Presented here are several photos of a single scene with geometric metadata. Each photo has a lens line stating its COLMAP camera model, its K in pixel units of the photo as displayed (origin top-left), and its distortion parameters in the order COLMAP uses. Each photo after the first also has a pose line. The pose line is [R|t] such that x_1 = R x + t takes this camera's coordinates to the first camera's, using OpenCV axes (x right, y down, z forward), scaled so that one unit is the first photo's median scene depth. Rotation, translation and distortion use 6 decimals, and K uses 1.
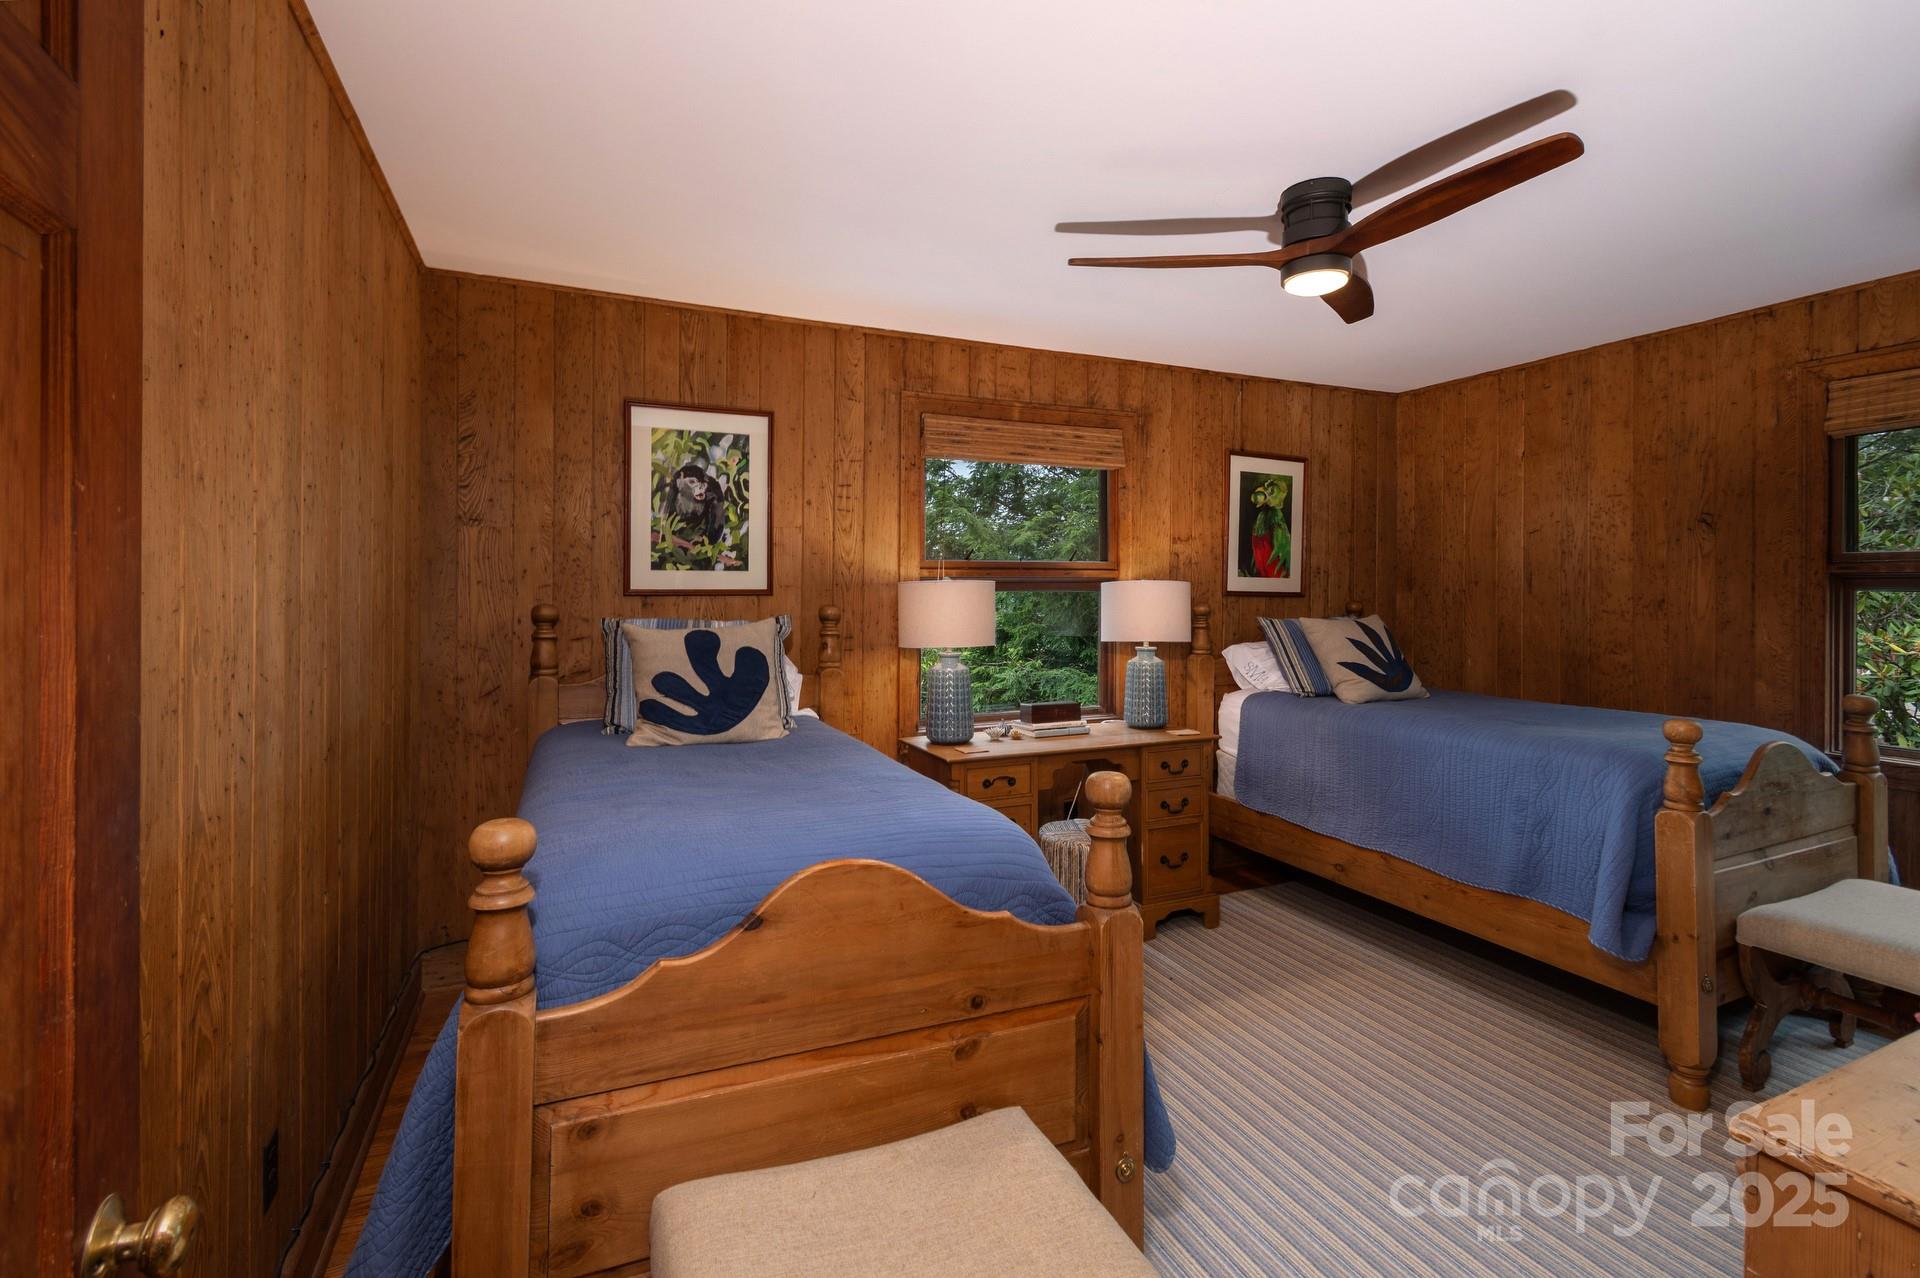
lens RADIAL K [[864.9, 0, 953.9], [0, 864.9, 605.4], [0, 0, 1]] dist [0.001244, -0.000082]
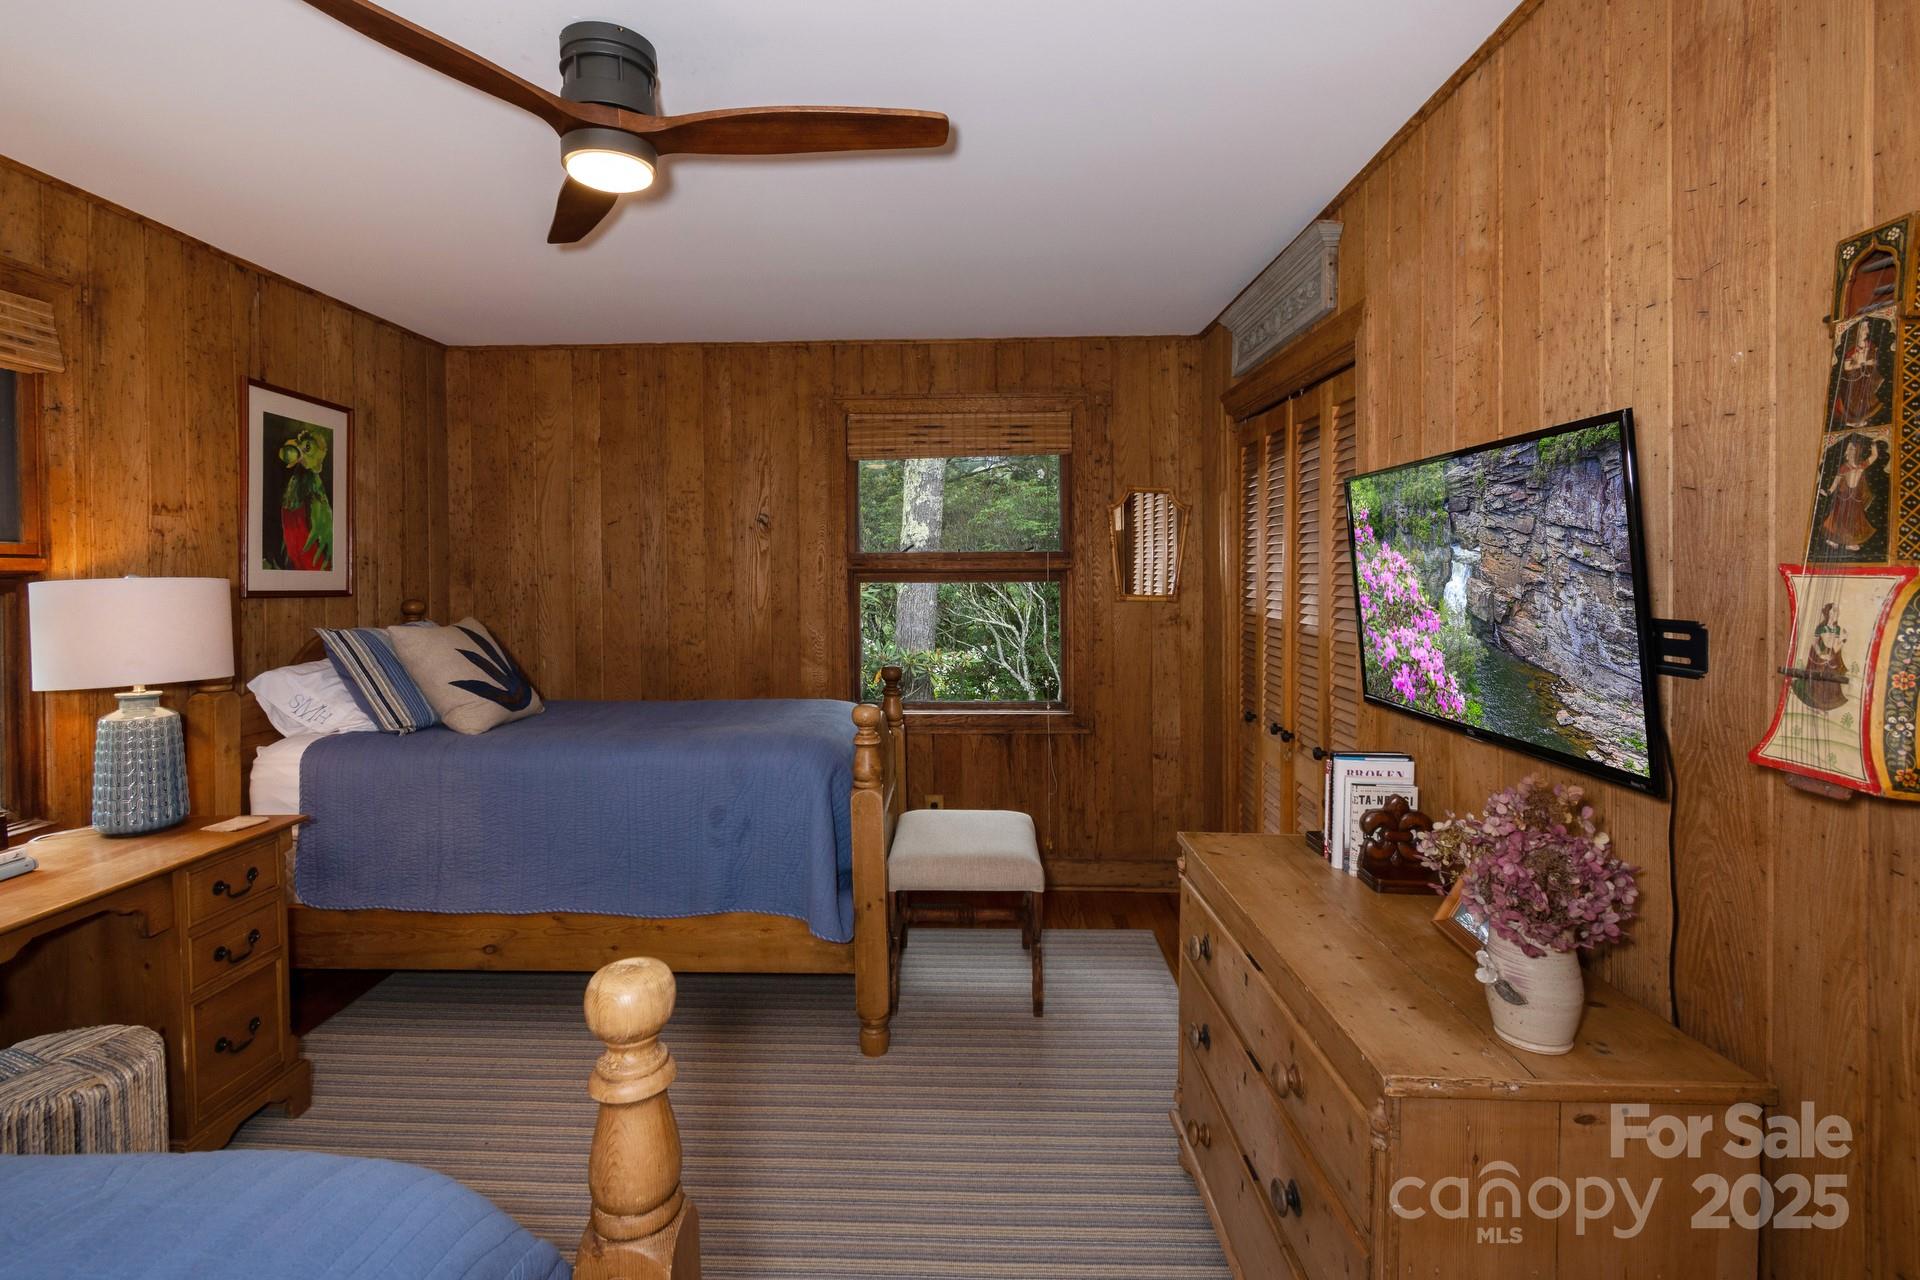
lens RADIAL K [[924.6, 0, 956.6], [0, 924.6, 596.5], [0, 0, 1]] dist [0.003128, -0.000235]
pose [[0.434810, -0.025728, 0.900155, -0.090056], [0.022160, 0.999595, 0.017866, -0.013845], [-0.900250, 0.012179, 0.435204, 0.220822]]
